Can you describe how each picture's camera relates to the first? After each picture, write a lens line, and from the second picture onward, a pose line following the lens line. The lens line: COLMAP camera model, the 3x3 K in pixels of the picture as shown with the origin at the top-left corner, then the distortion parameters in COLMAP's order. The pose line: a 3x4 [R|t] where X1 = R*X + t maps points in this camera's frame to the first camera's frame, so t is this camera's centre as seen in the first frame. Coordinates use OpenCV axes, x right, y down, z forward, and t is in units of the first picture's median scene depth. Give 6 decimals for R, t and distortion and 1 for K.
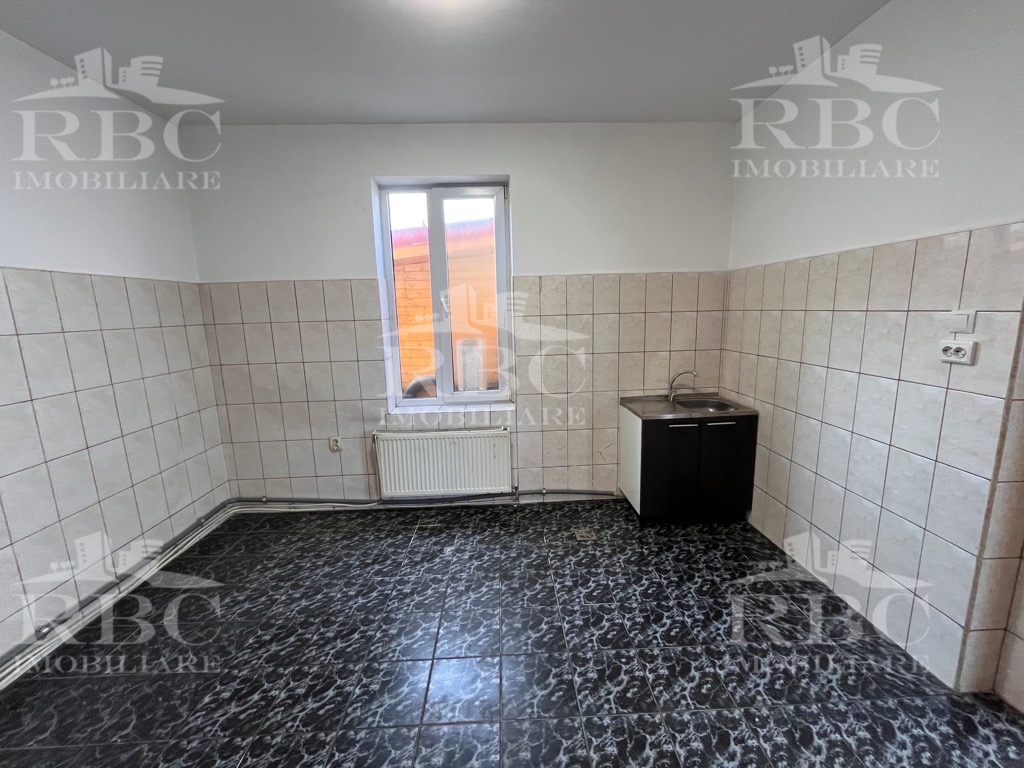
lens RADIAL K [[412.9, 0, 513.4], [0, 412.9, 381.6], [0, 0, 1]] dist [-0.000167, -0.000195]
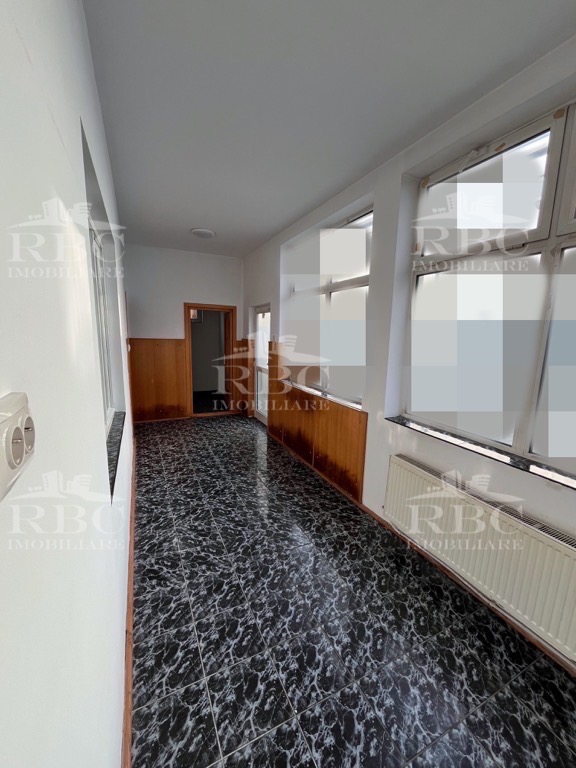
lens RADIAL K [[309.7, 0, 290.1], [0, 309.7, 386.6], [0, 0, 1]] dist [-0.000167, -0.000195]
pose [[0.909376, -0.013188, 0.415765, -0.173296], [0.016844, 0.999845, -0.005127, -0.011040], [-0.415633, 0.011665, 0.909457, 0.076058]]
